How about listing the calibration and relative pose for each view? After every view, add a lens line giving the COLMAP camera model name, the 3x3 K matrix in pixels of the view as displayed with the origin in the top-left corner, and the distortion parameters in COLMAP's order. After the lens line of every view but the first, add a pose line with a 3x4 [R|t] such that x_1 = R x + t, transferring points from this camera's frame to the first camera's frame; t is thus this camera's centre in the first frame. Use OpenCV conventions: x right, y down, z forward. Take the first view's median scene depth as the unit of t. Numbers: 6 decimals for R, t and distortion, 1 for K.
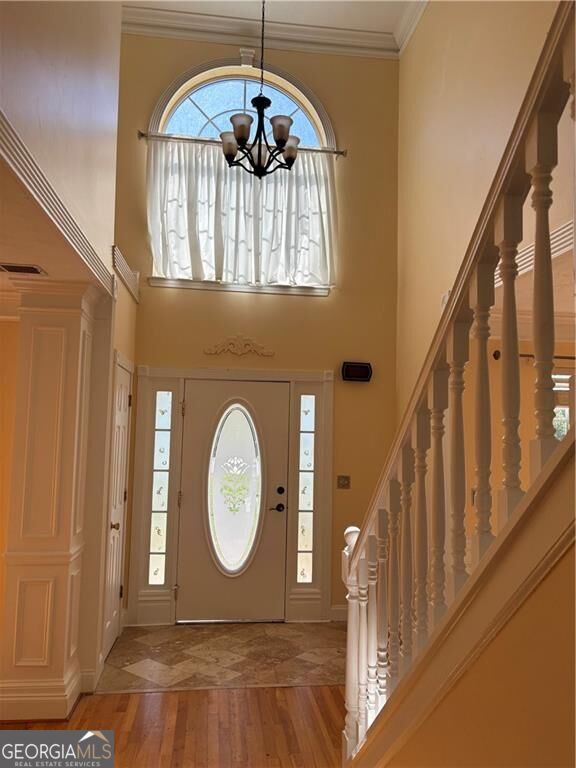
lens RADIAL K [[588.6, 0, 288.5], [0, 588.6, 385.1], [0, 0, 1]] dist [0.026989, 0.006928]
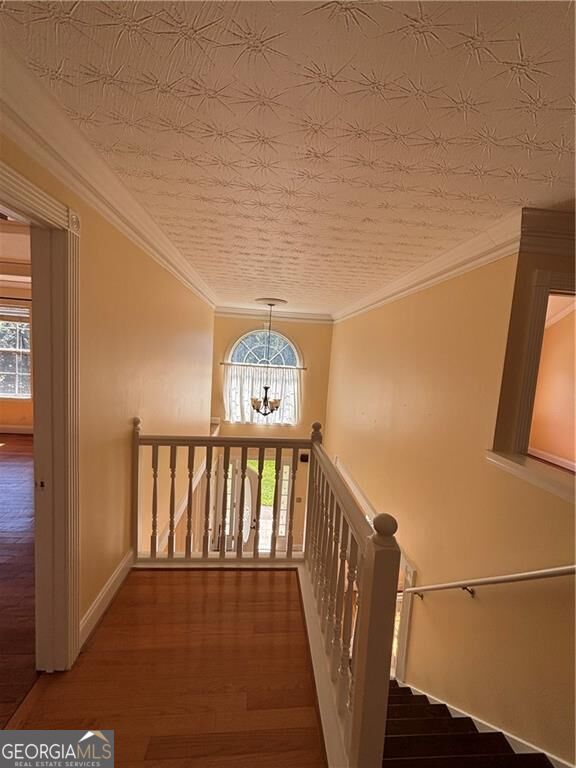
lens RADIAL K [[314.0, 0, 287.2], [0, 314.0, 382.3], [0, 0, 1]] dist [-0.003071, -0.000814]
pose [[0.997528, 0.048795, -0.050563, 0.088344], [-0.040286, 0.986708, 0.157432, -0.554687], [0.057573, -0.155006, 0.986234, -0.261653]]
